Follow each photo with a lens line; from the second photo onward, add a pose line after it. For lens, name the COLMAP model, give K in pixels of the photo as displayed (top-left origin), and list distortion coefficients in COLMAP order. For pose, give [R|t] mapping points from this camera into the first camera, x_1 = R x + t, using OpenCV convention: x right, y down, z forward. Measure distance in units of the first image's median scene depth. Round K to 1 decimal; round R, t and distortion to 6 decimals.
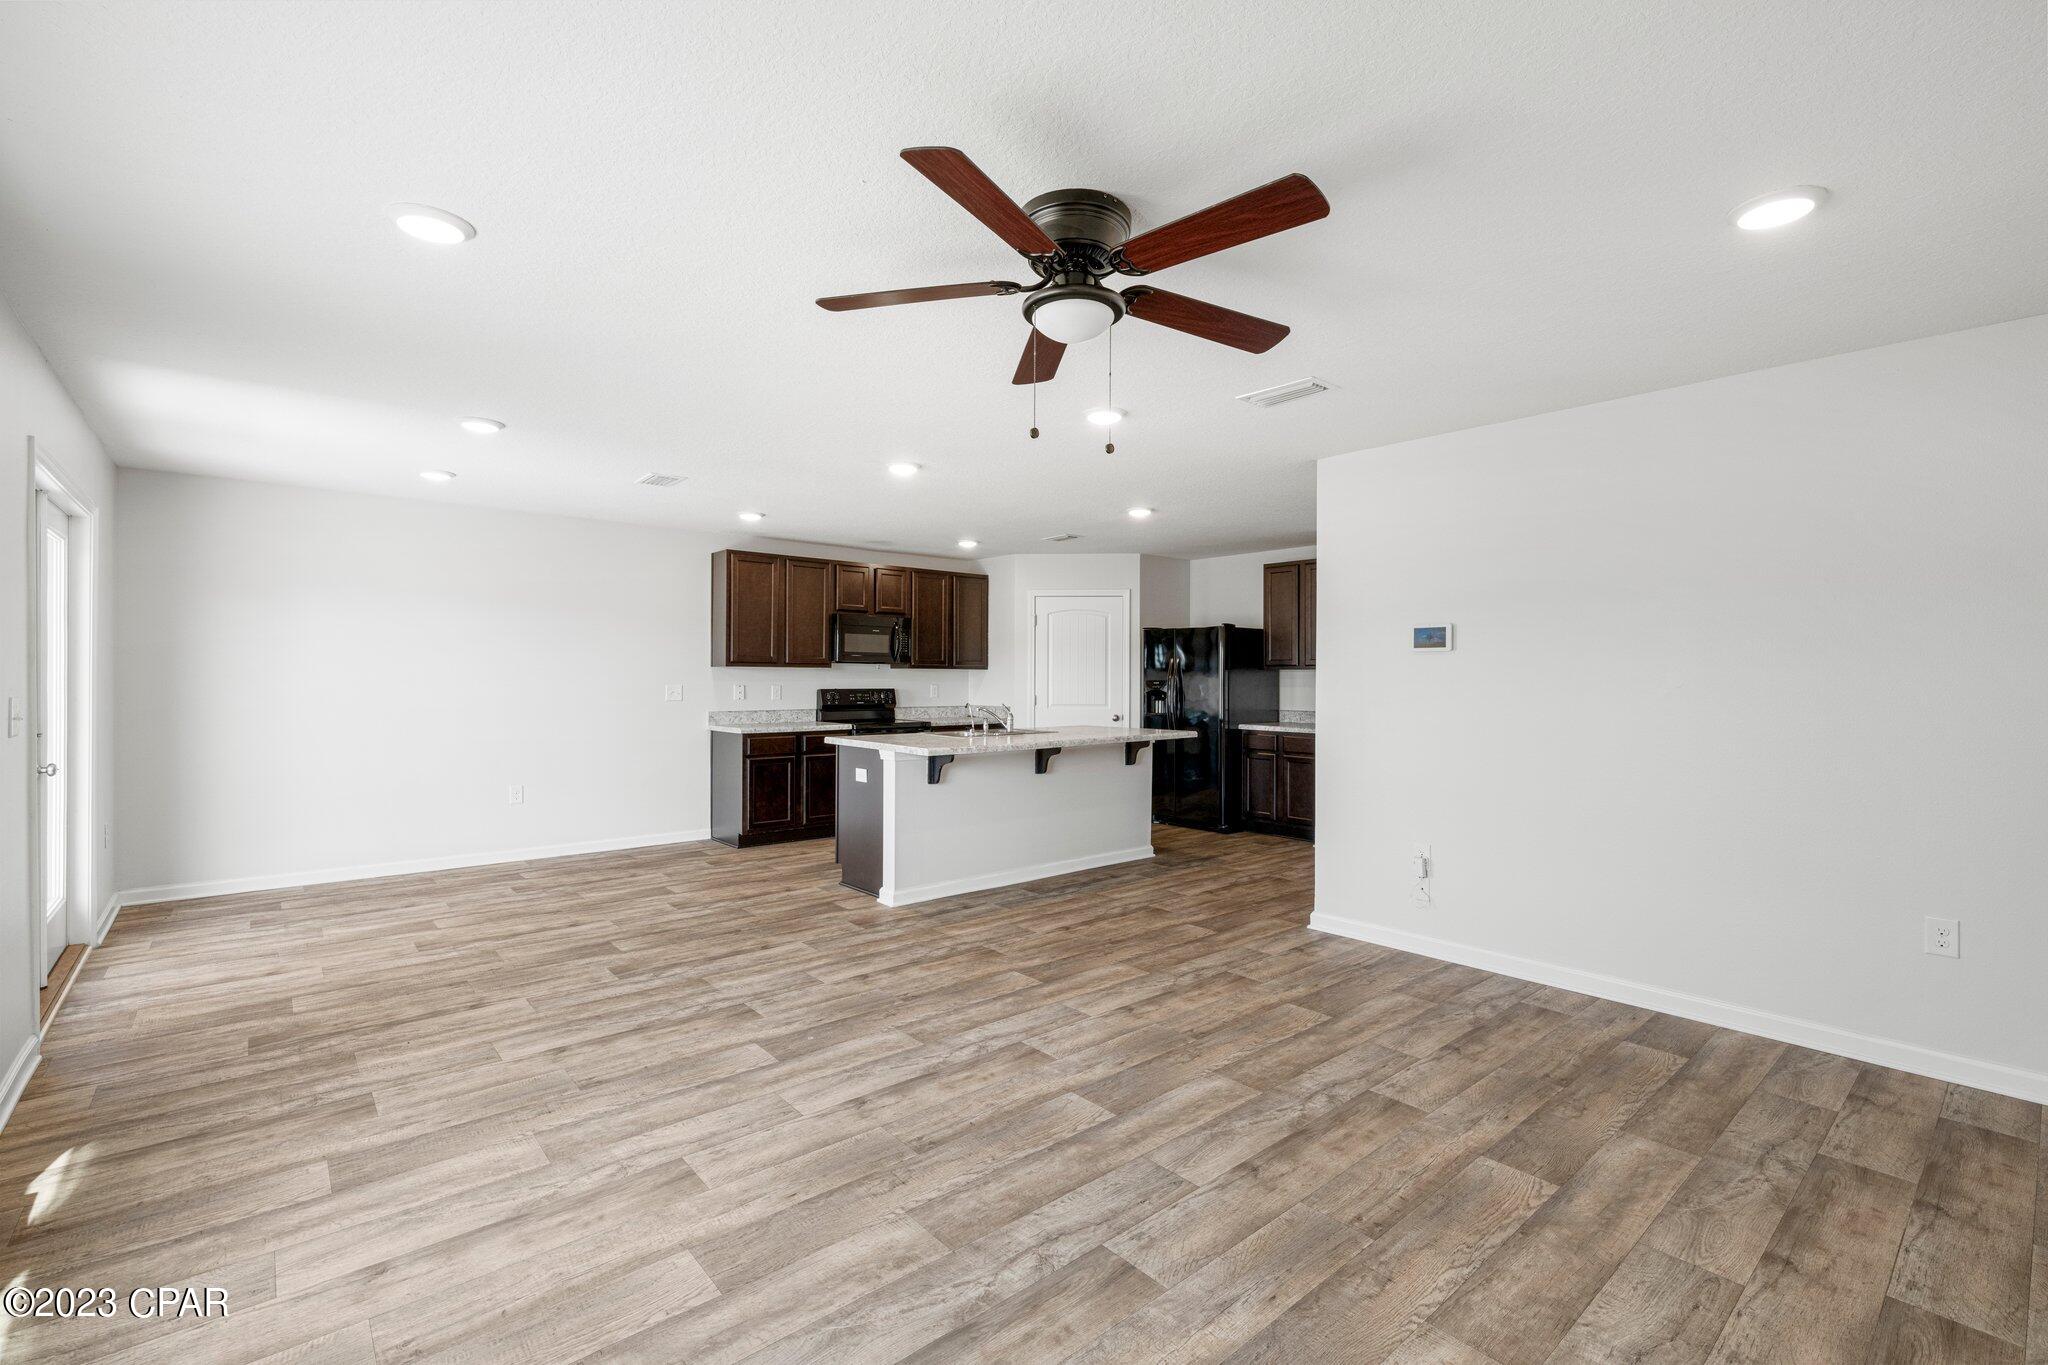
lens RADIAL K [[896.1, 0, 1027.4], [0, 896.1, 670.5], [0, 0, 1]] dist [-0.001036, -0.000257]
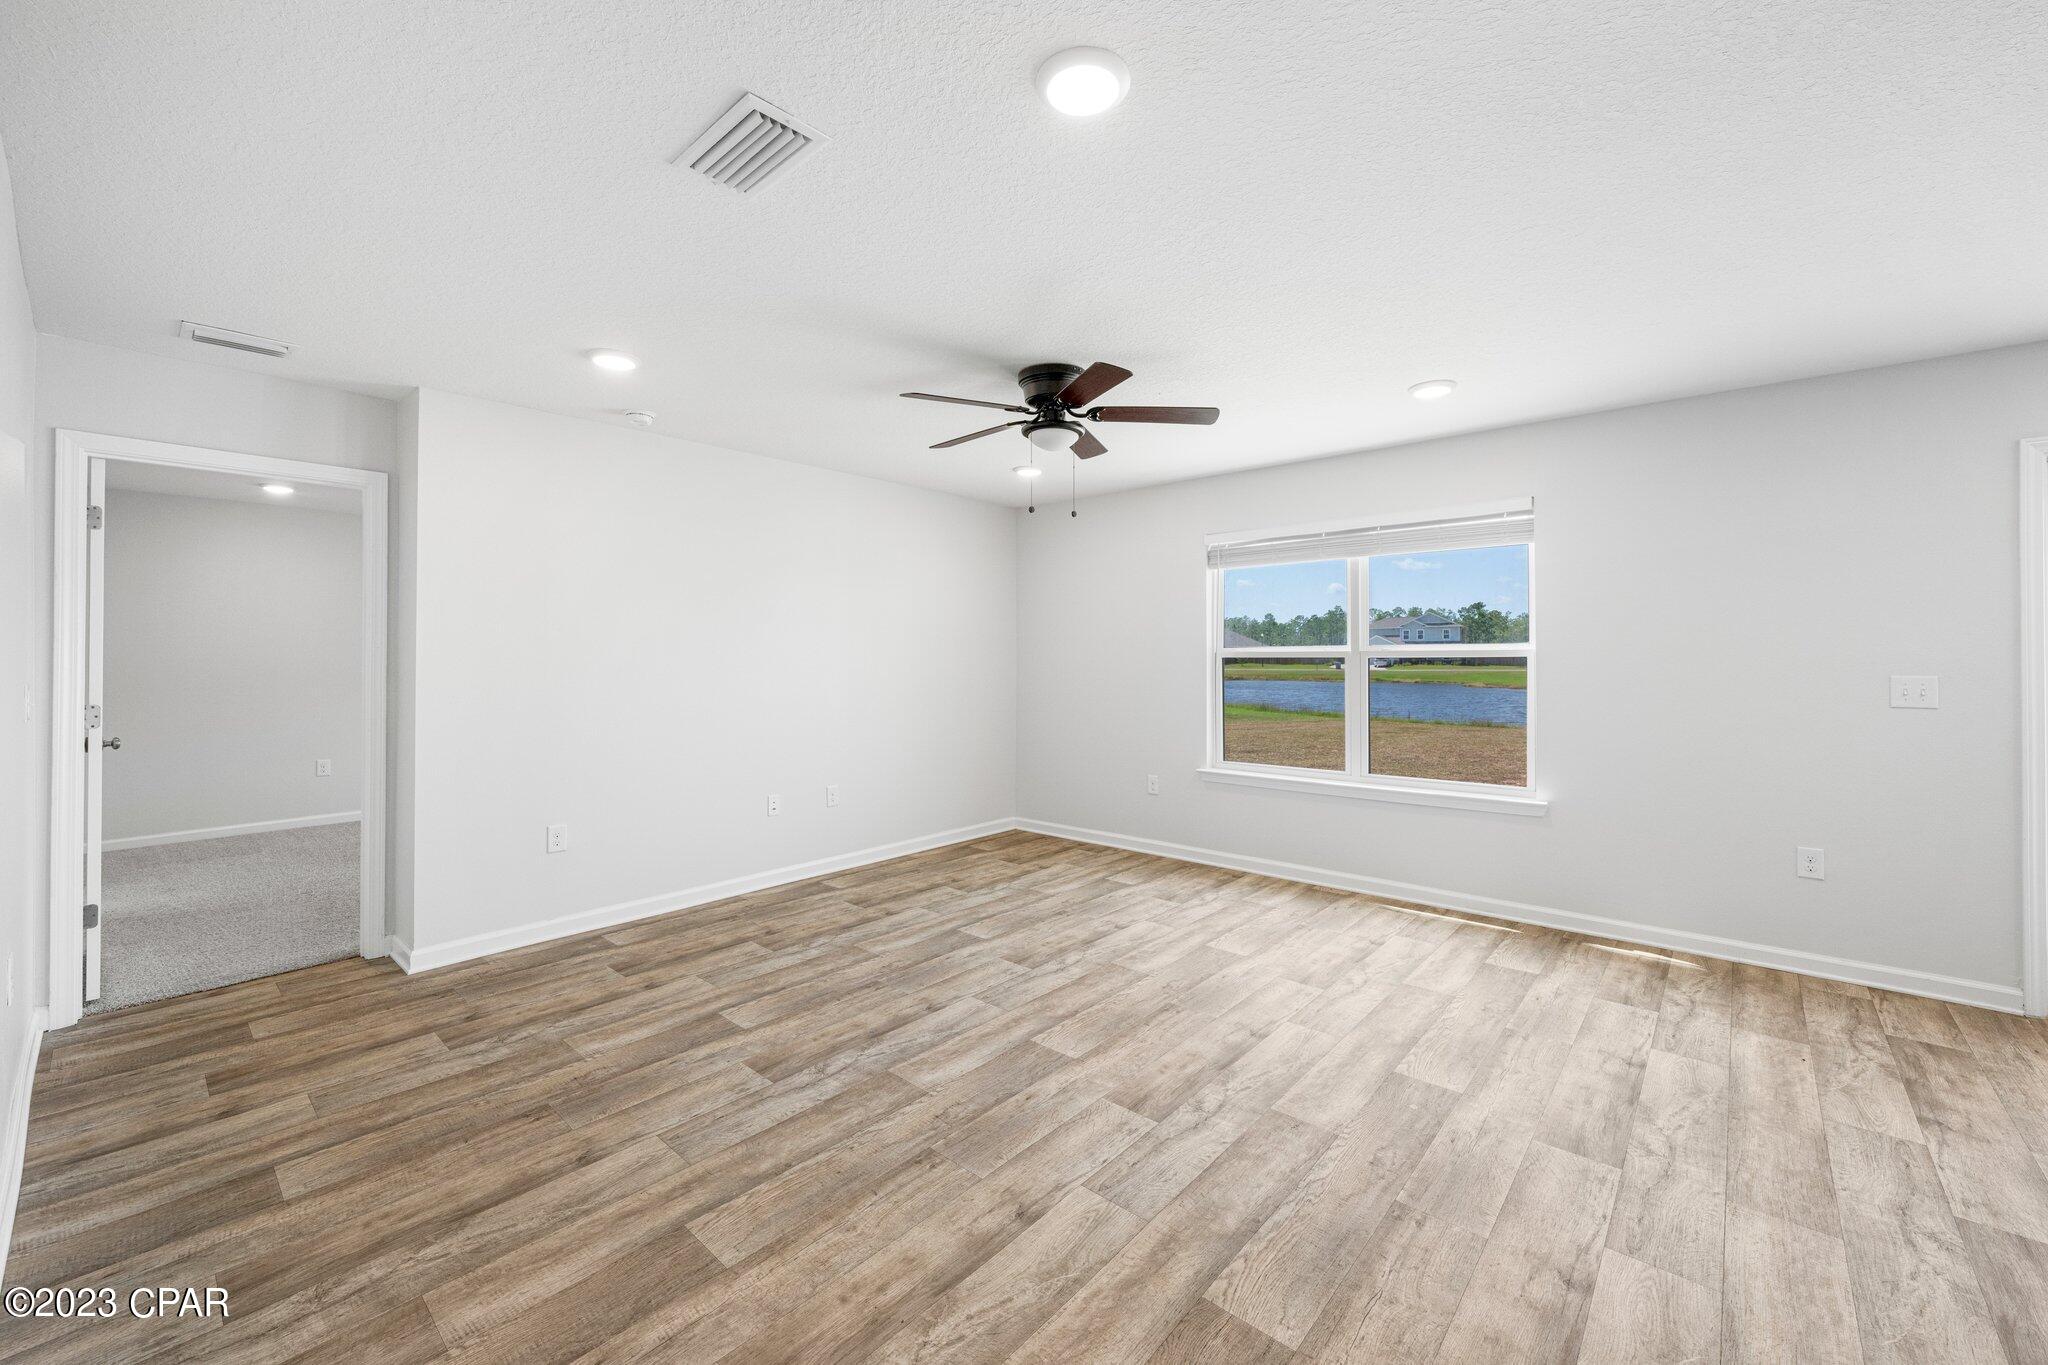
lens RADIAL K [[807.1, 0, 1028.0], [0, 807.1, 655.4], [0, 0, 1]] dist [-0.003095, -0.000440]
pose [[-0.990954, -0.003950, -0.134144, 0.139134], [-0.002728, 0.999953, -0.009291, 0.008742], [0.134174, -0.008841, -0.990918, 1.163324]]
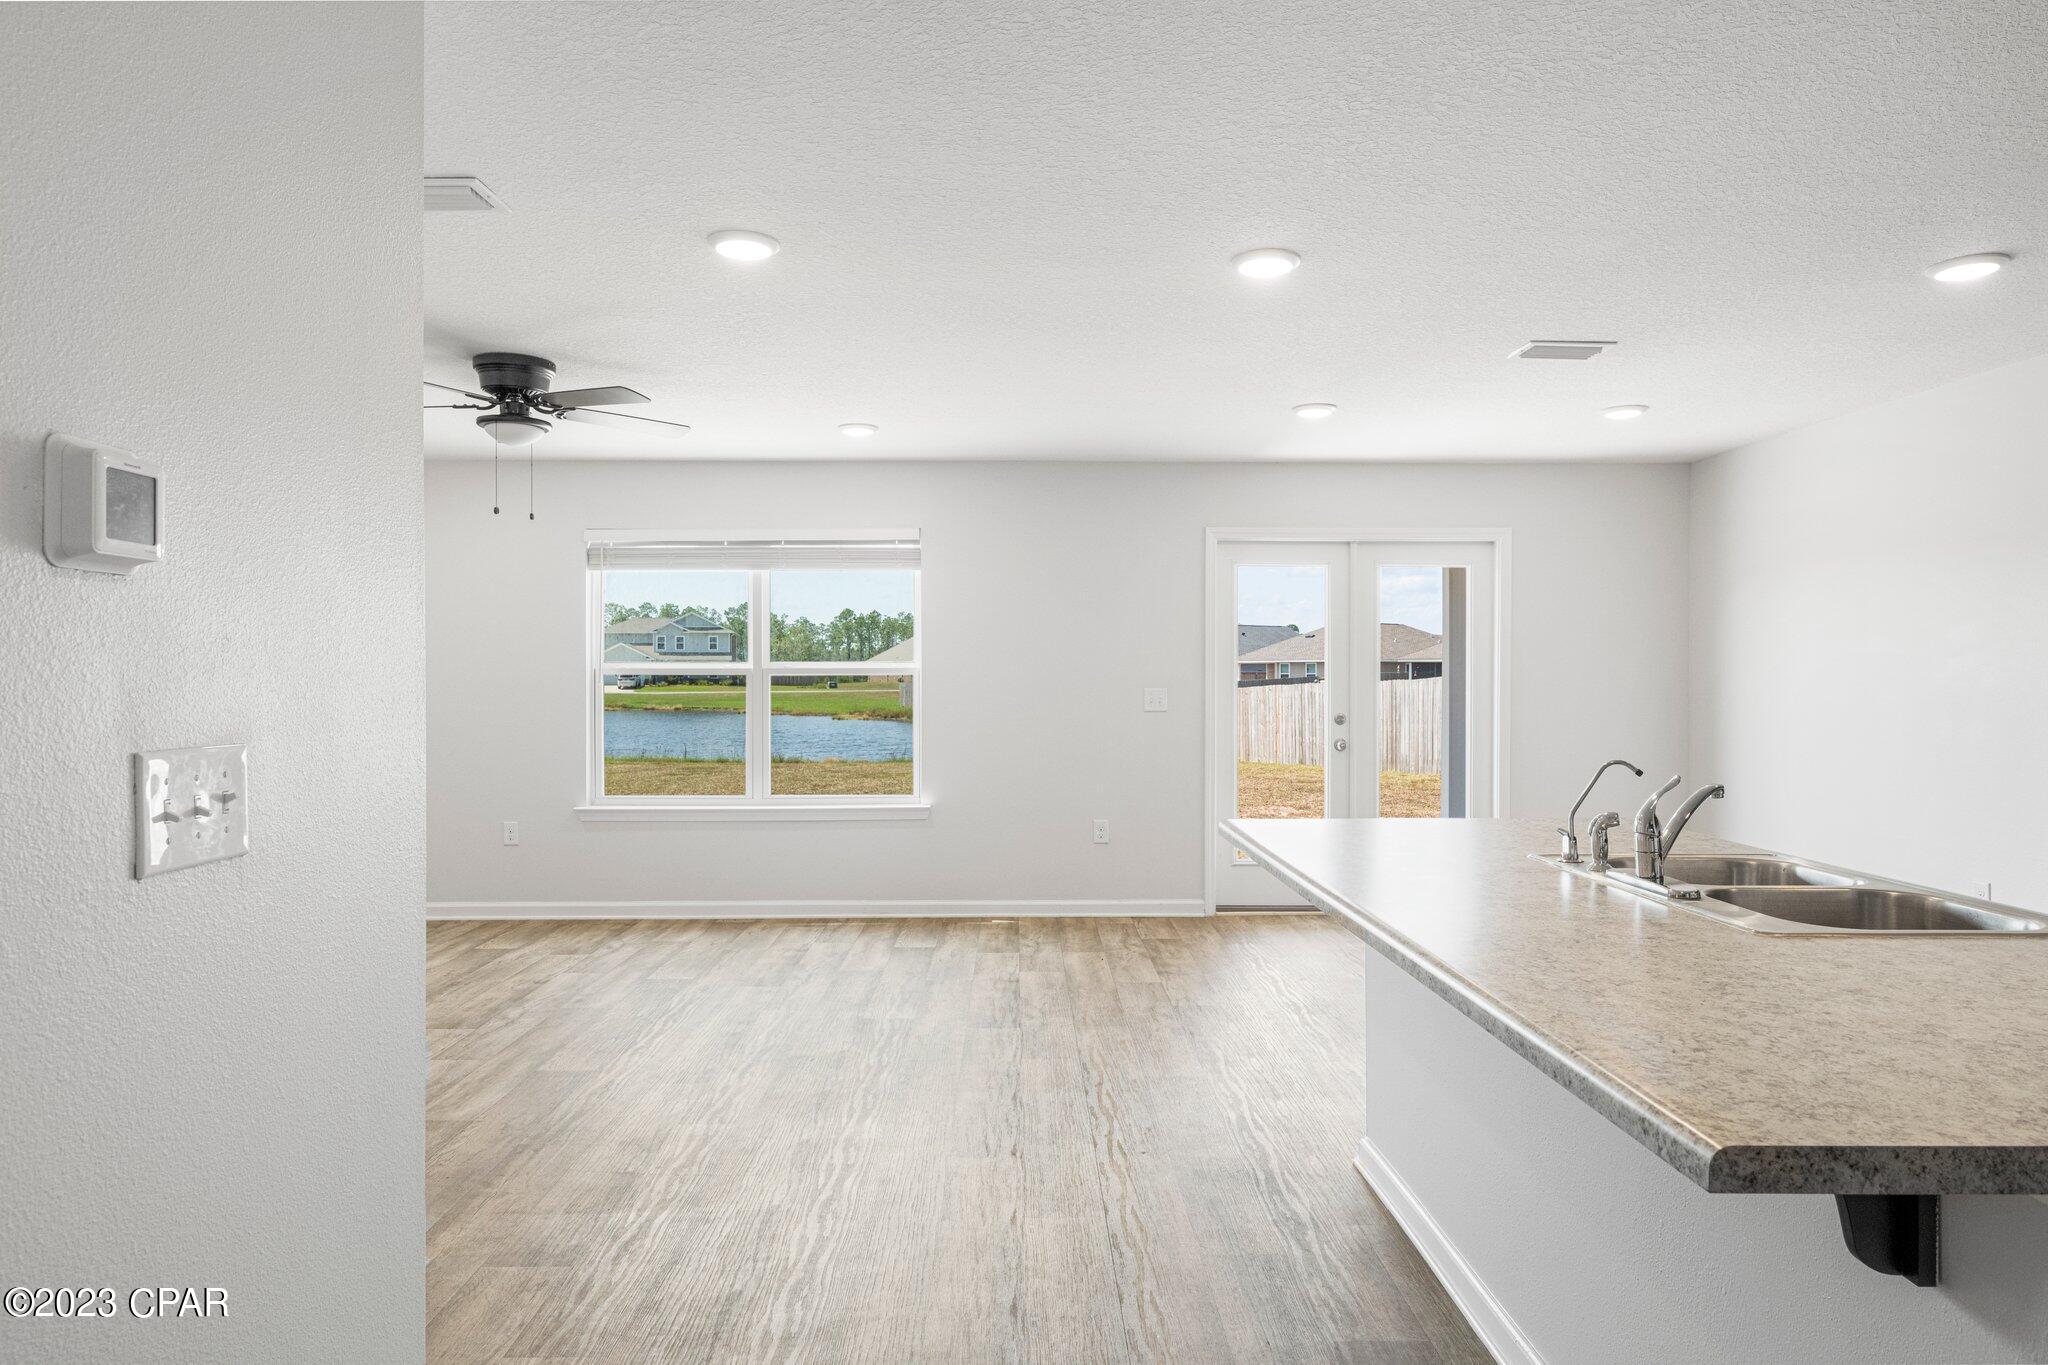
lens RADIAL K [[1221.7, 0, 1026.0], [0, 1221.7, 672.8], [0, 0, 1]] dist [0.003289, -0.001066]
pose [[-0.644855, -0.006626, -0.764276, 0.496826], [0.000566, 0.999958, -0.009147, 0.011880], [0.764305, -0.006331, -0.644824, 1.398792]]
